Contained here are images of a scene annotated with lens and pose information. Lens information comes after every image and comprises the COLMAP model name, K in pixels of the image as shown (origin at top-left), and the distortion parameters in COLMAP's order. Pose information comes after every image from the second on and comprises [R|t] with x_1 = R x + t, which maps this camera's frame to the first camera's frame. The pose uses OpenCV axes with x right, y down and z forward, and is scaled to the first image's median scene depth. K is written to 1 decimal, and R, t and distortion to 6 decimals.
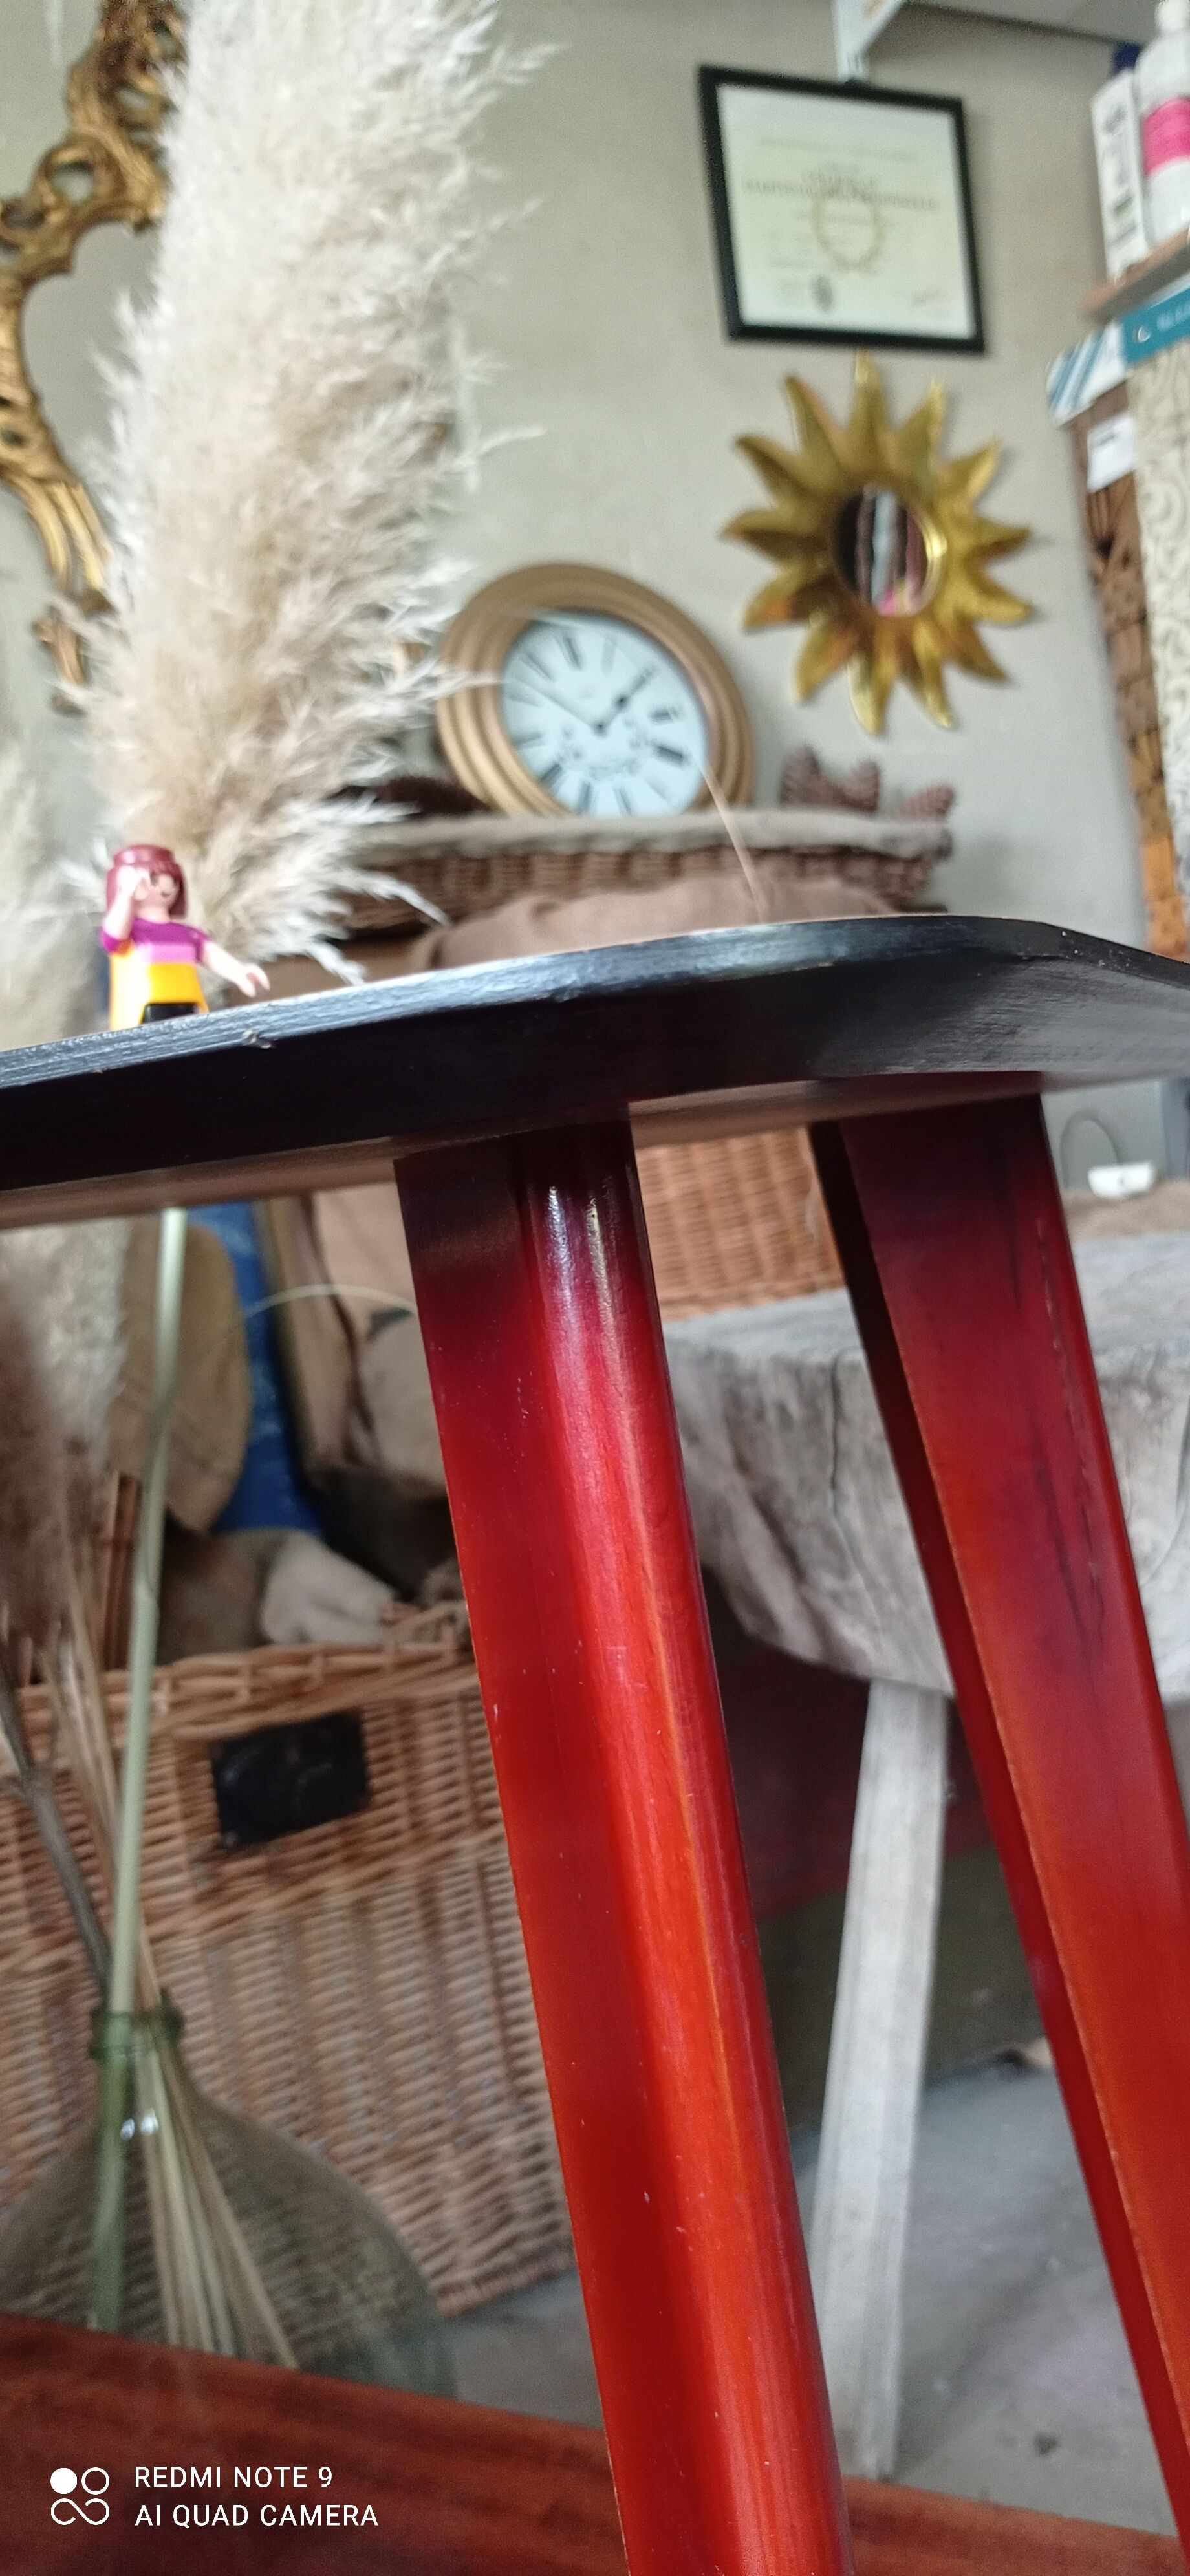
lens RADIAL K [[1903.3, 0, 594.2], [0, 1903.3, 1215.9], [0, 0, 1]] dist [-0.001817, -0.001597]
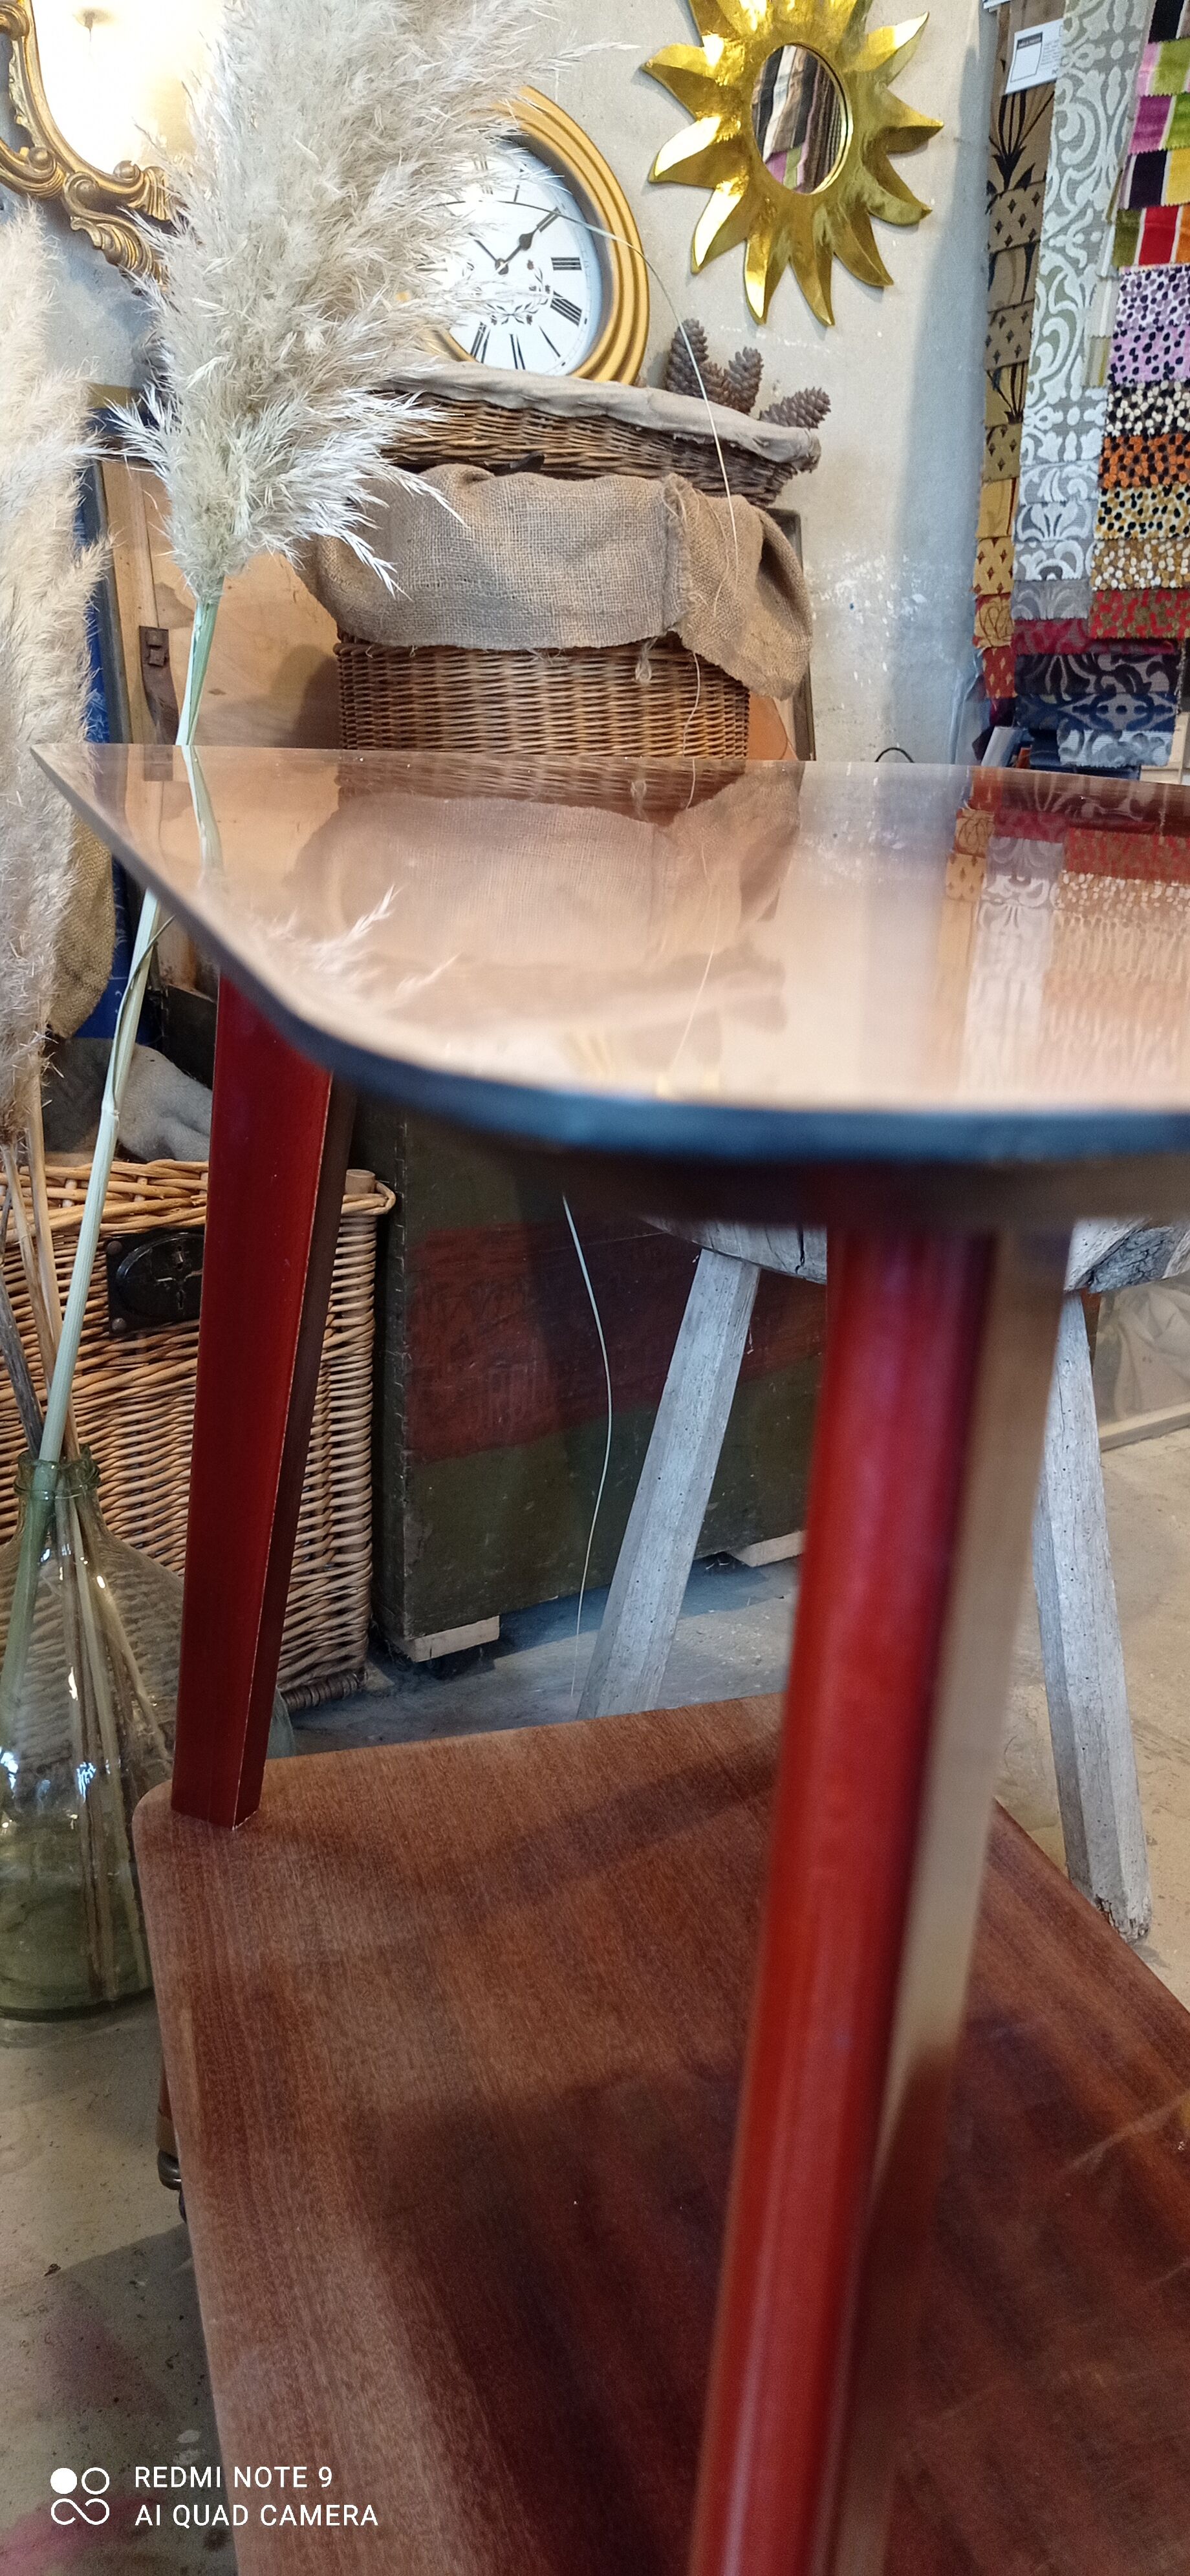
lens RADIAL K [[1903.3, 0, 594.2], [0, 1903.3, 1215.9], [0, 0, 1]] dist [-0.001817, -0.001597]
pose [[0.975738, 0.110314, 0.189121, -0.080693], [-0.152765, 0.961805, 0.227145, -0.018049], [-0.156840, -0.250525, 0.955321, -0.057945]]
